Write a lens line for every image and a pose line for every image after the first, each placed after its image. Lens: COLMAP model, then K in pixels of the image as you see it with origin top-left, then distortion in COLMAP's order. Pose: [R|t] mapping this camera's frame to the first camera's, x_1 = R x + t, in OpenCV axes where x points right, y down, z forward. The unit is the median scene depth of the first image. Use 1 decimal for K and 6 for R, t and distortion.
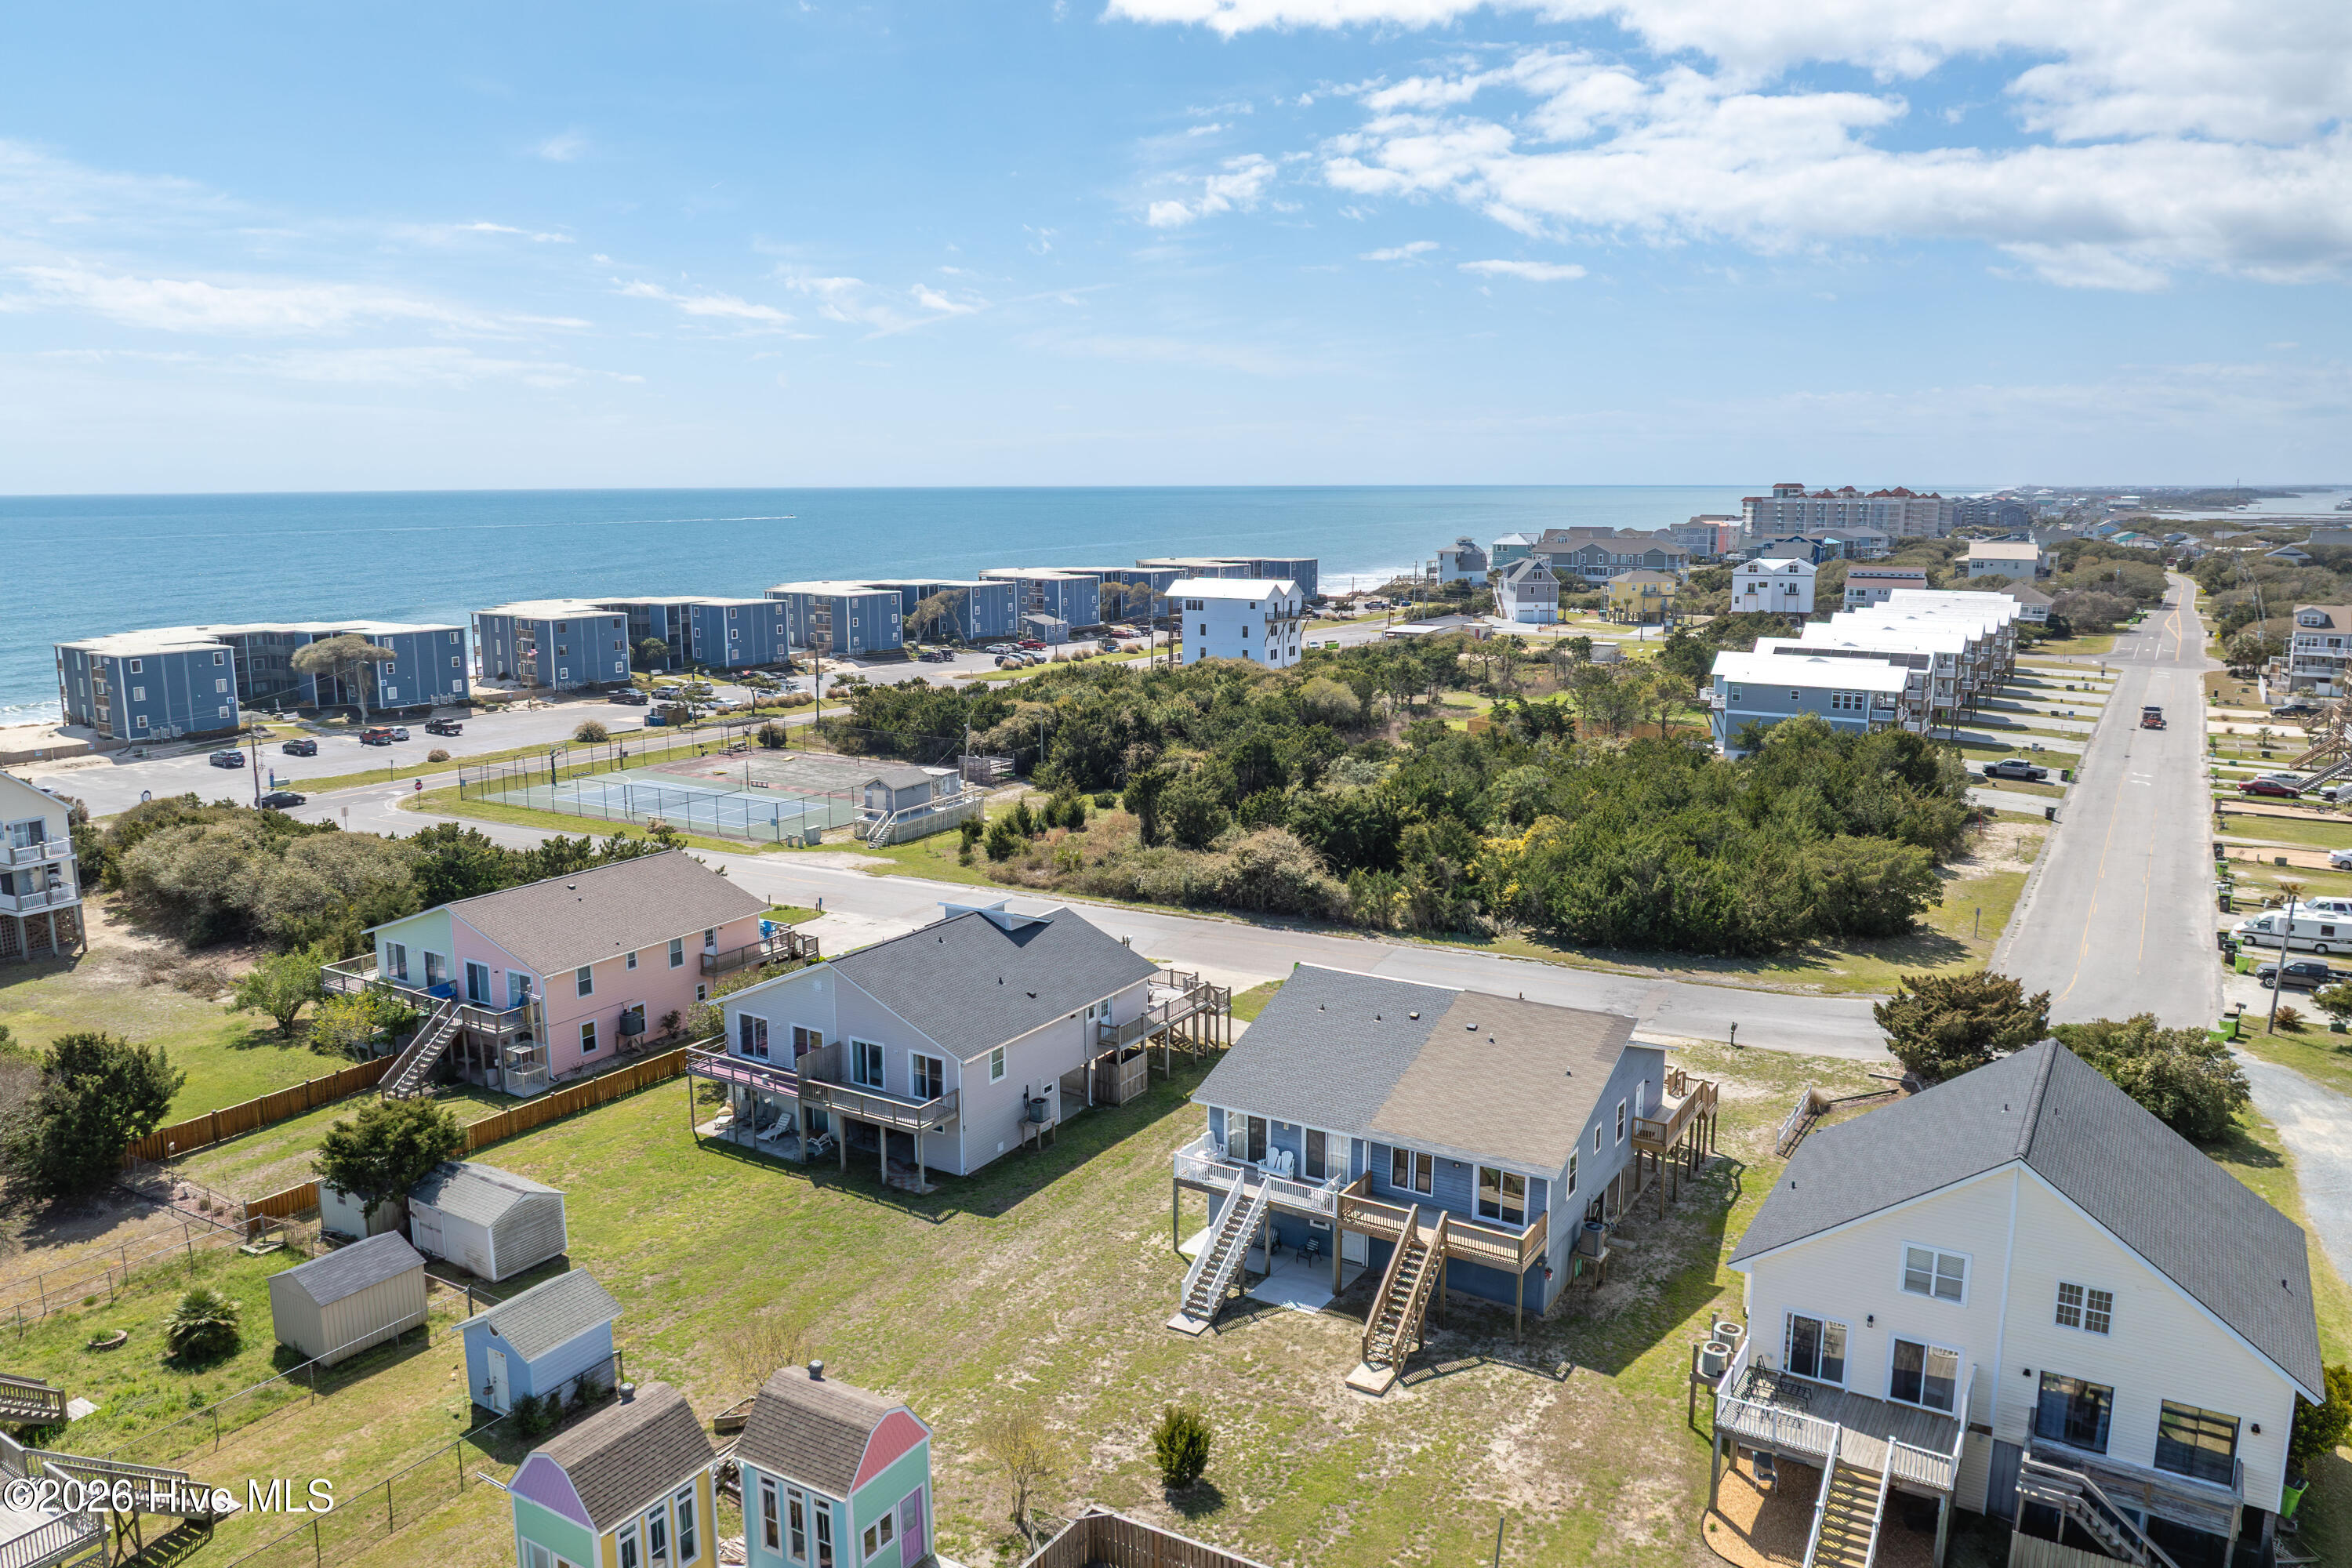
lens RADIAL K [[1657.9, 0, 1176.0], [0, 1657.9, 784.0], [0, 0, 1]] dist [-0.025937, -0.004192]
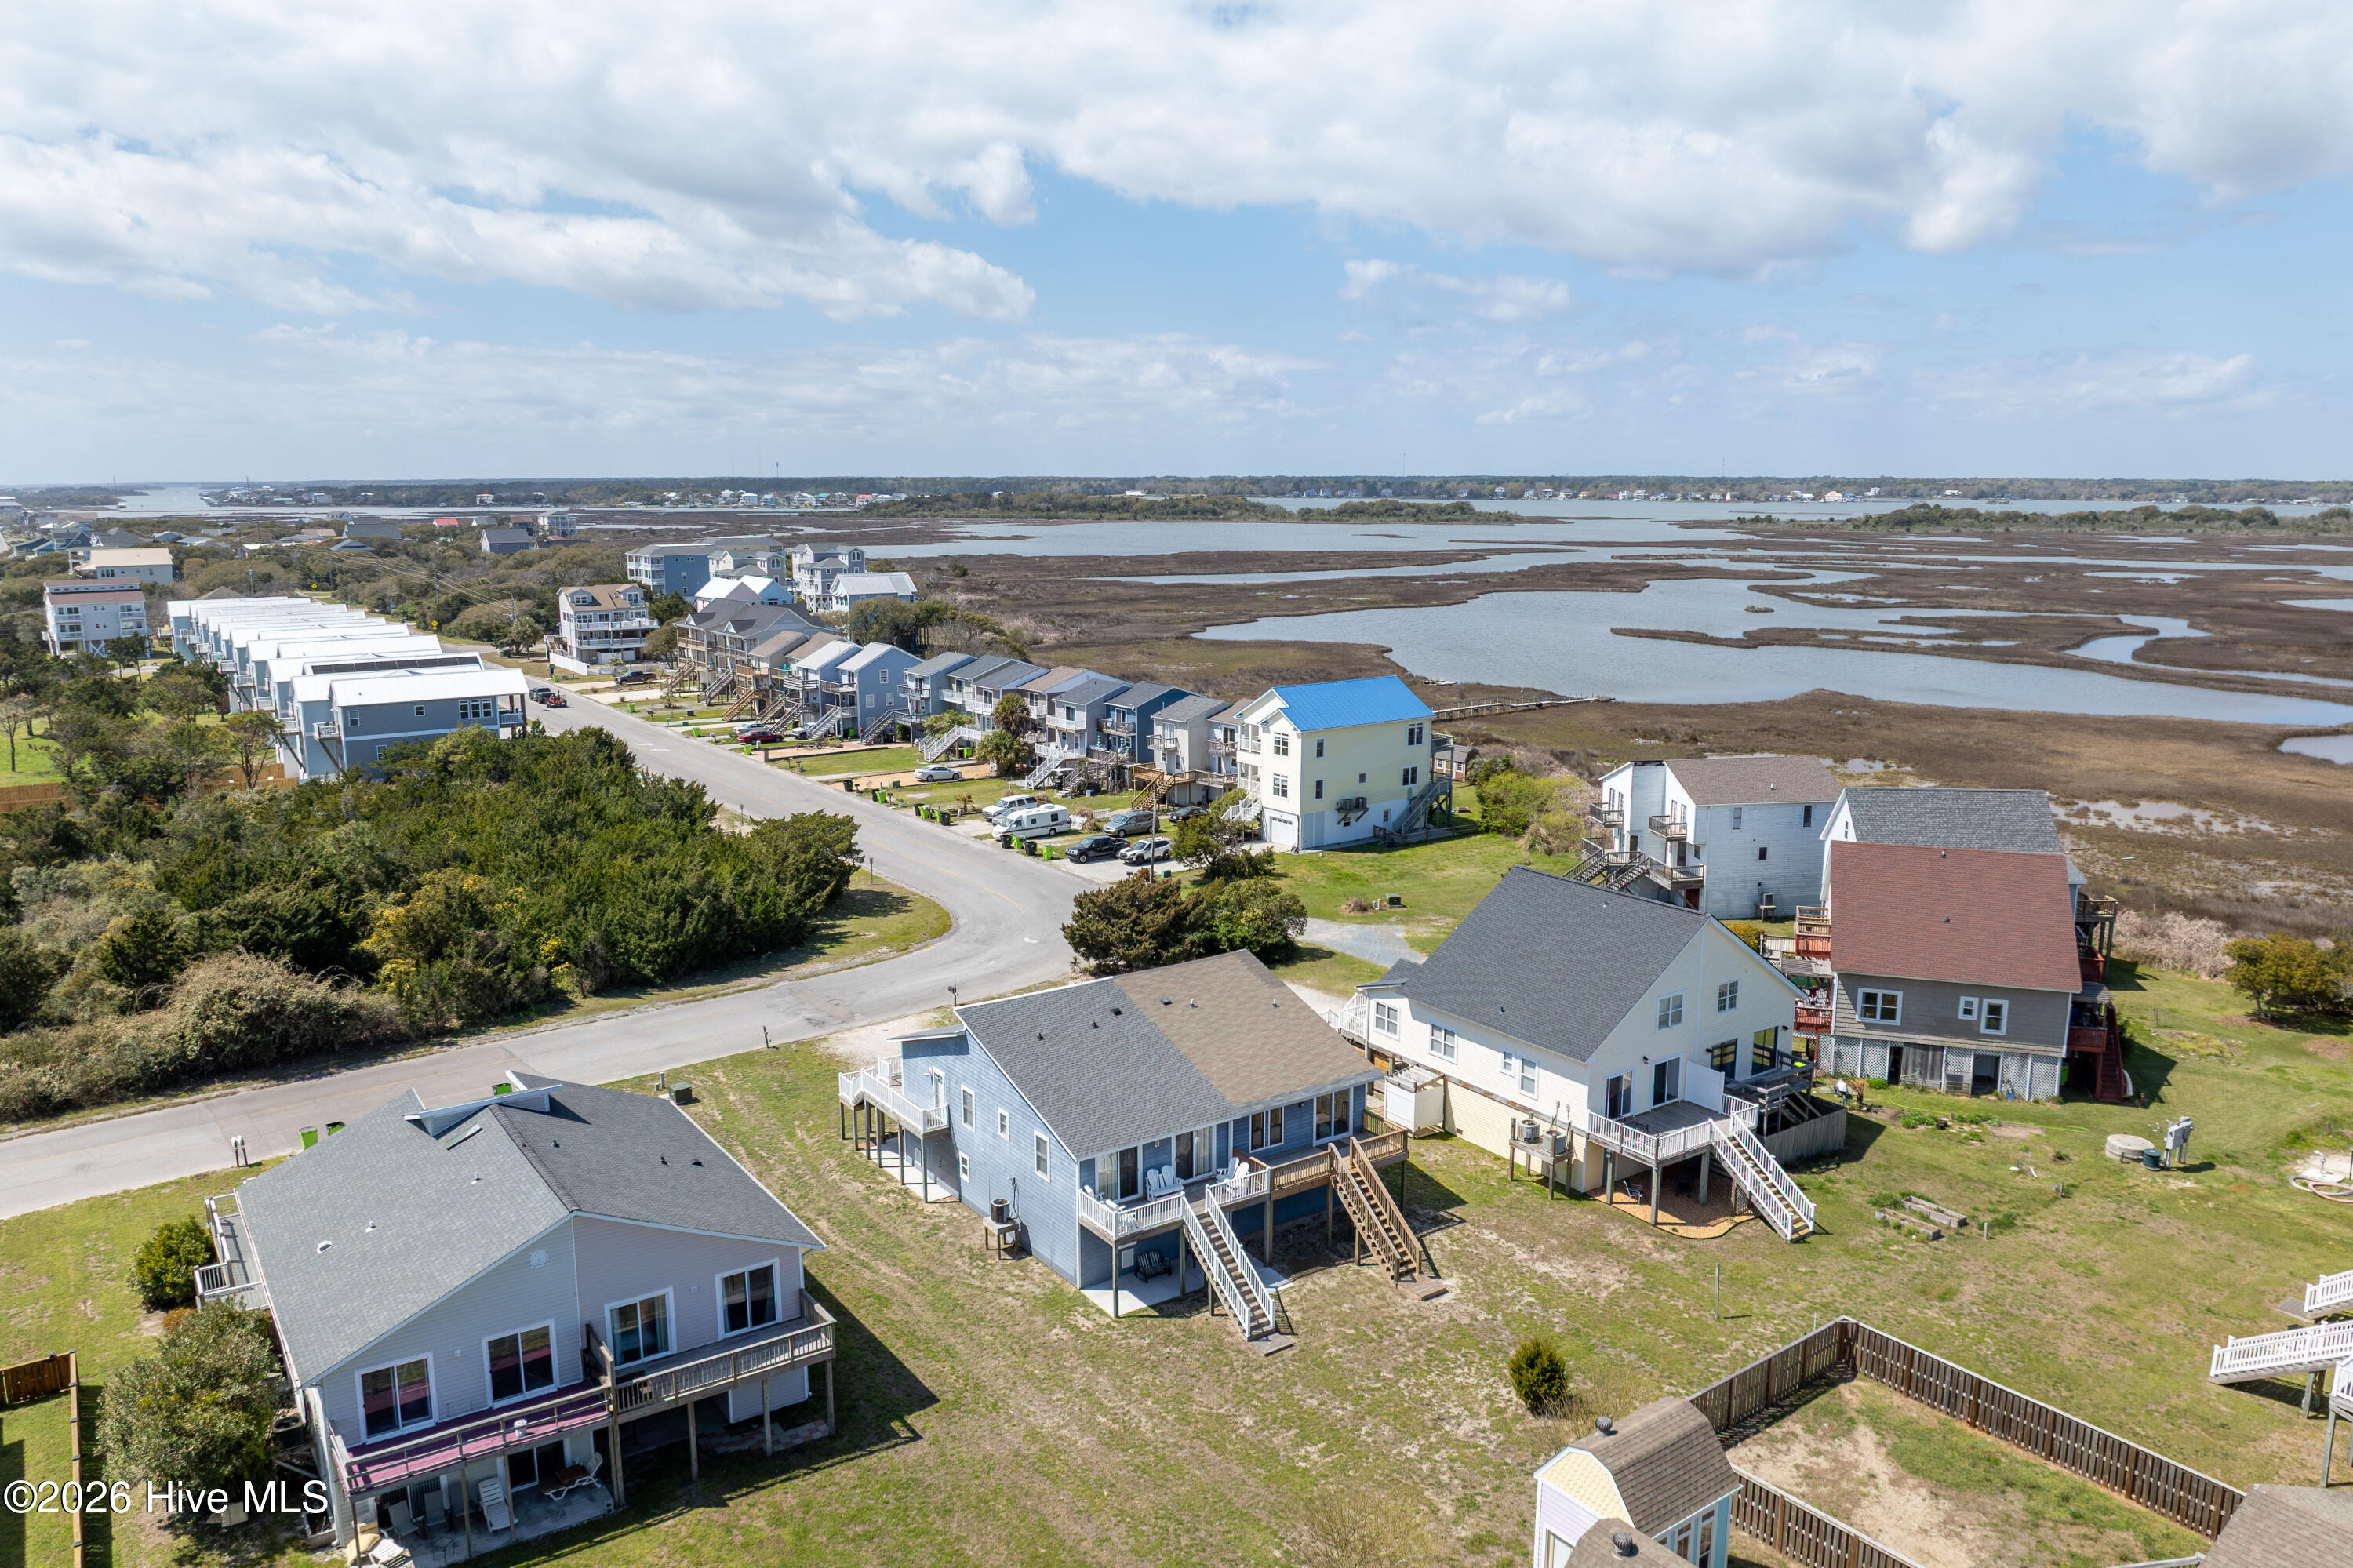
lens RADIAL K [[1680.2, 0, 1176.5], [0, 1680.2, 784.0], [0, 0, 1]] dist [-0.034889, -0.006495]
pose [[0.397003, -0.162852, 0.903254, -0.483815], [0.163833, 0.980901, 0.104843, -0.063858], [-0.903077, 0.106359, 0.416101, 0.338660]]
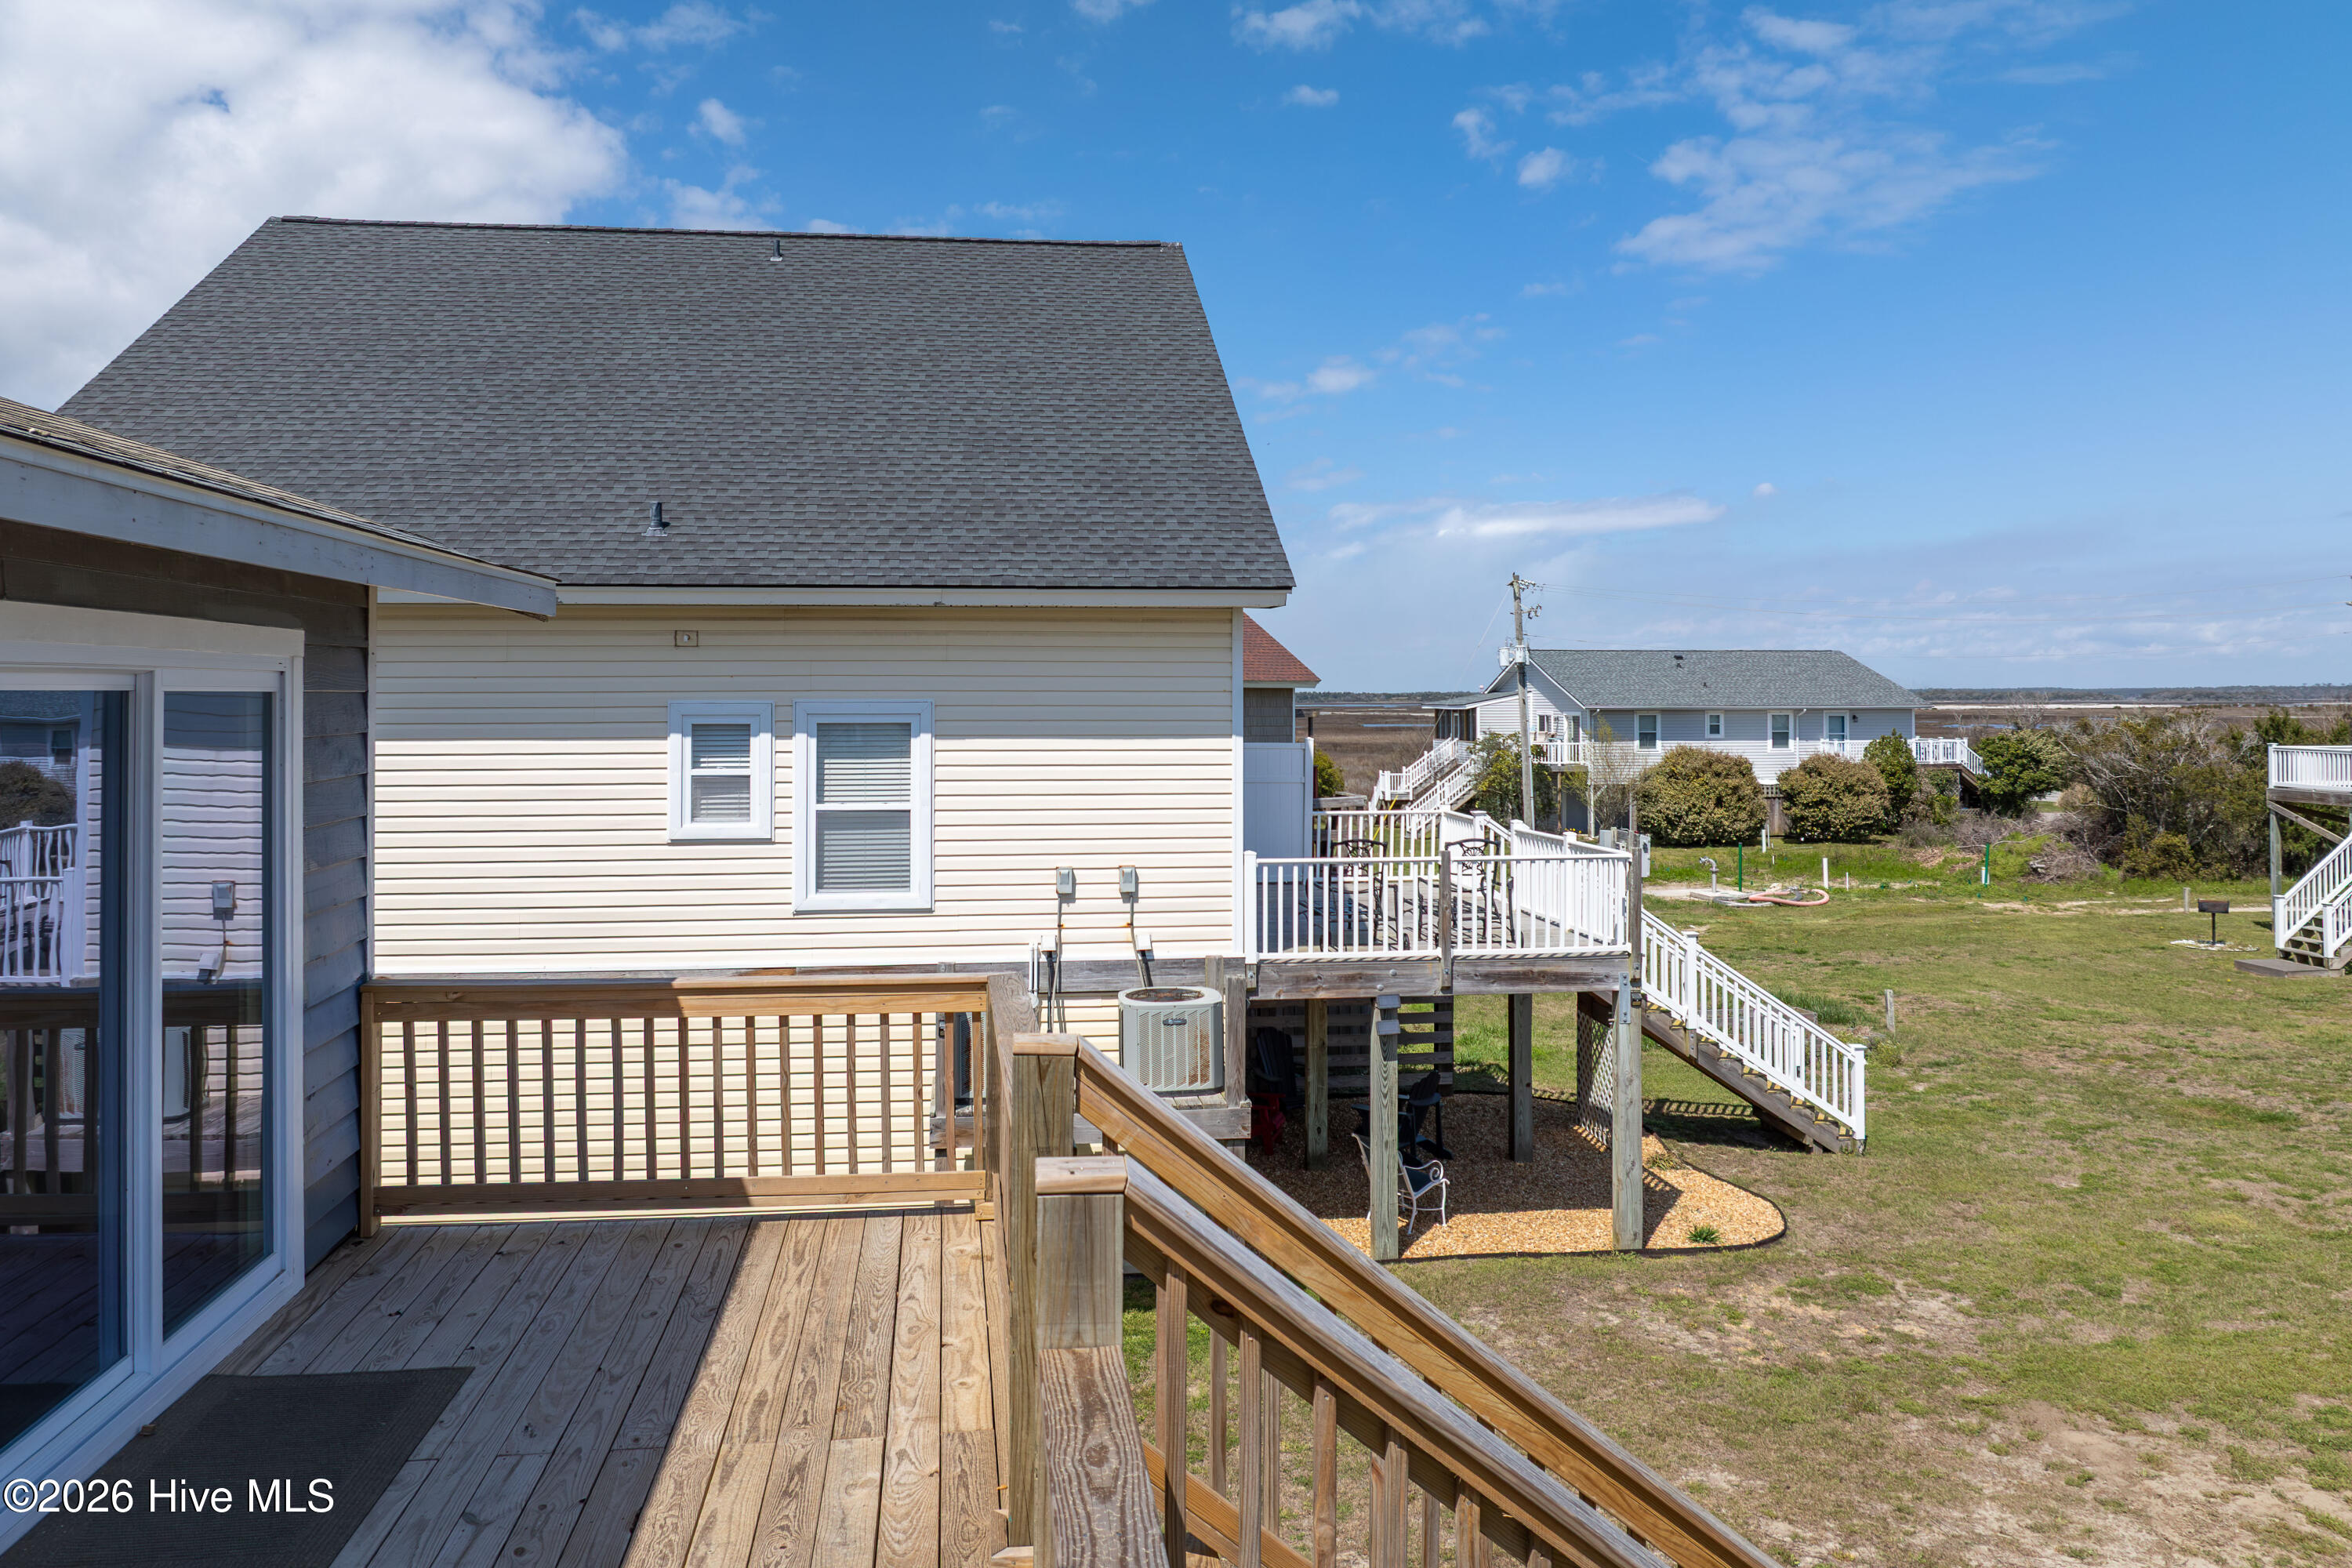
lens RADIAL K [[1657.9, 0, 1176.0], [0, 1657.9, 784.0], [0, 0, 1]] dist [-0.025937, -0.004192]
pose [[-0.632186, 0.009565, 0.774757, 0.060198], [0.147420, 0.983143, 0.108154, 0.139554], [-0.760663, 0.182588, -0.622940, 0.576128]]
